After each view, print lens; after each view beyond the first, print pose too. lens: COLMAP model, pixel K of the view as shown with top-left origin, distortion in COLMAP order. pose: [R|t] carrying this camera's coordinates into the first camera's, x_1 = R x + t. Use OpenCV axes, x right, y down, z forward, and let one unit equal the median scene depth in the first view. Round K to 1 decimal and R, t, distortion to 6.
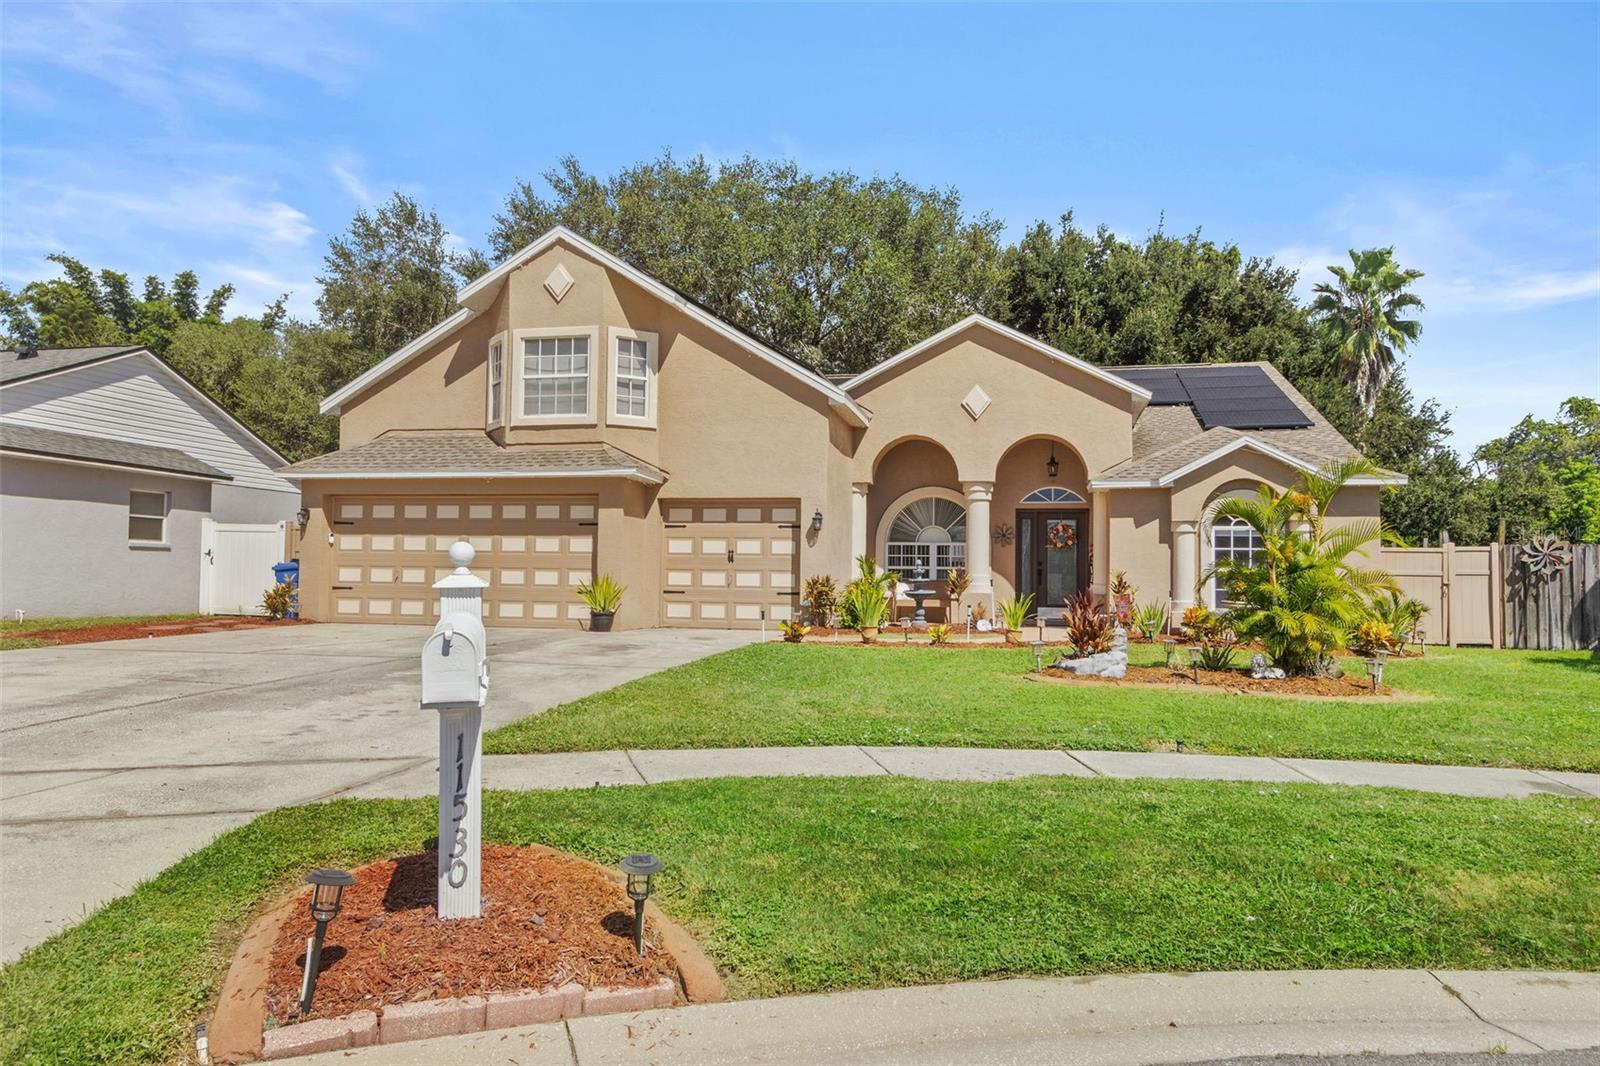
lens RADIAL K [[1099.3, 0, 800.0], [0, 1099.3, 533.0], [0, 0, 1]] dist [0.010856, 0.004312]
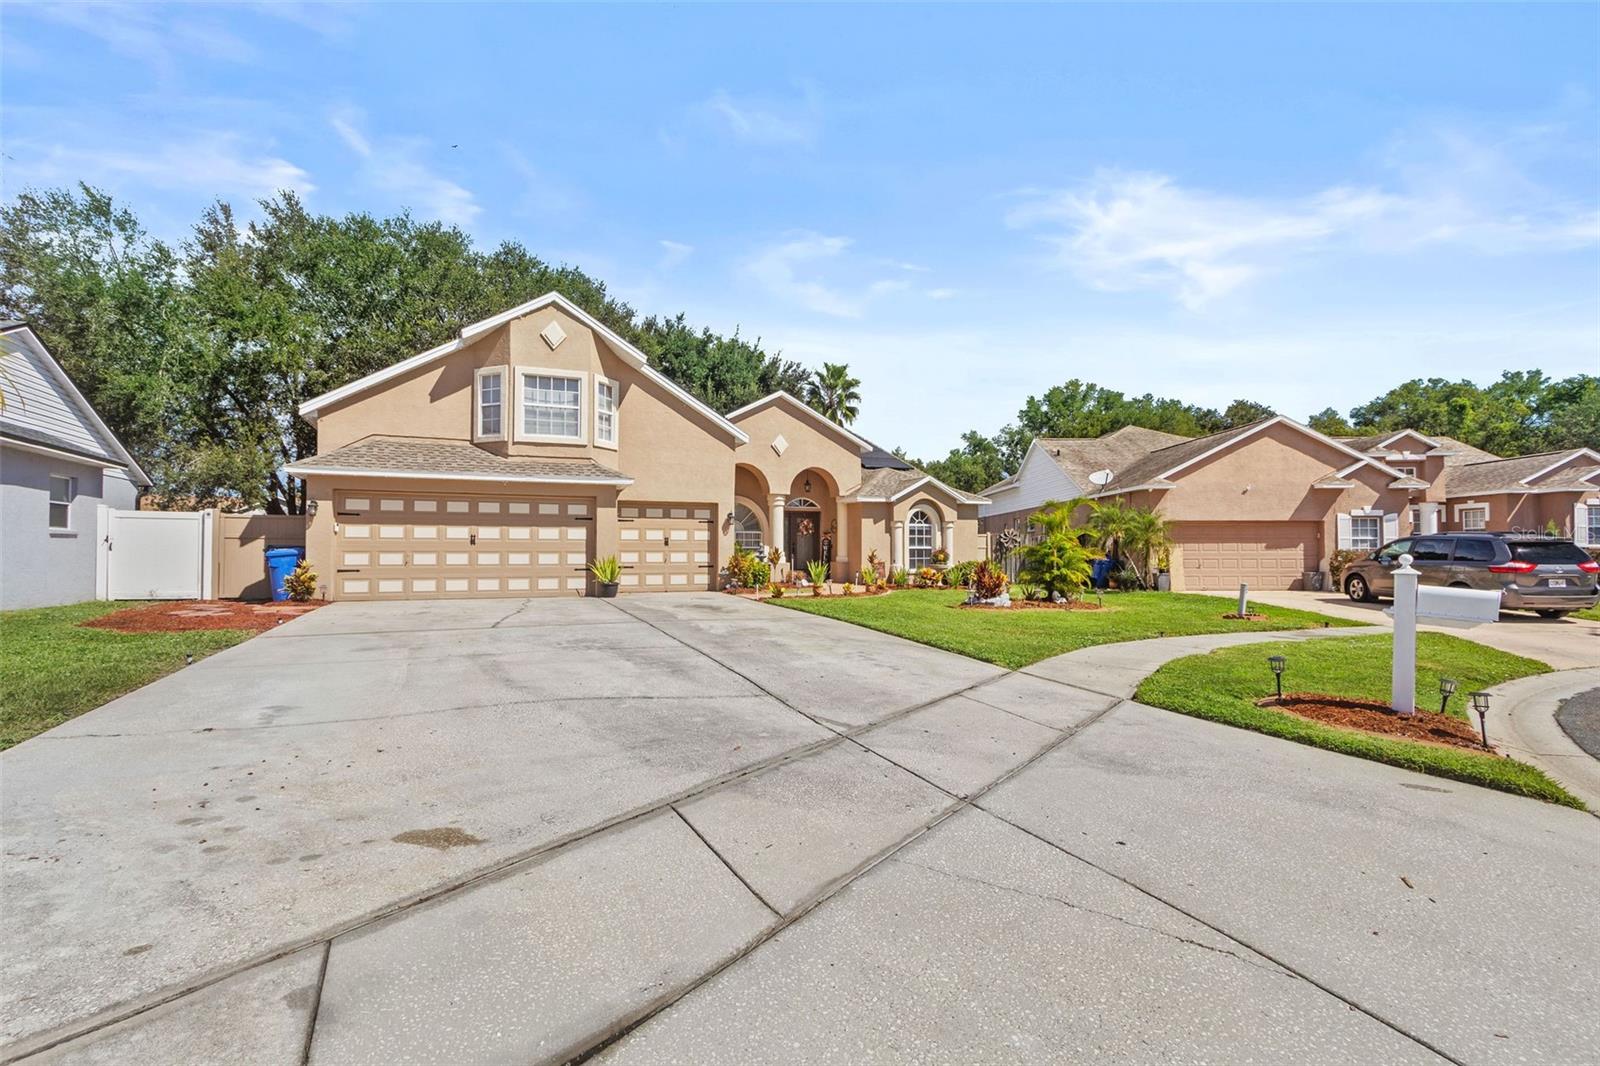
lens RADIAL K [[746.7, 0, 784.1], [0, 746.7, 535.3], [0, 0, 1]] dist [0.004405, -0.000663]
pose [[0.815987, -0.000817, 0.578070, -0.507475], [-0.014478, 0.999656, 0.021849, -0.011017], [-0.577889, -0.026198, 0.815695, 0.103156]]
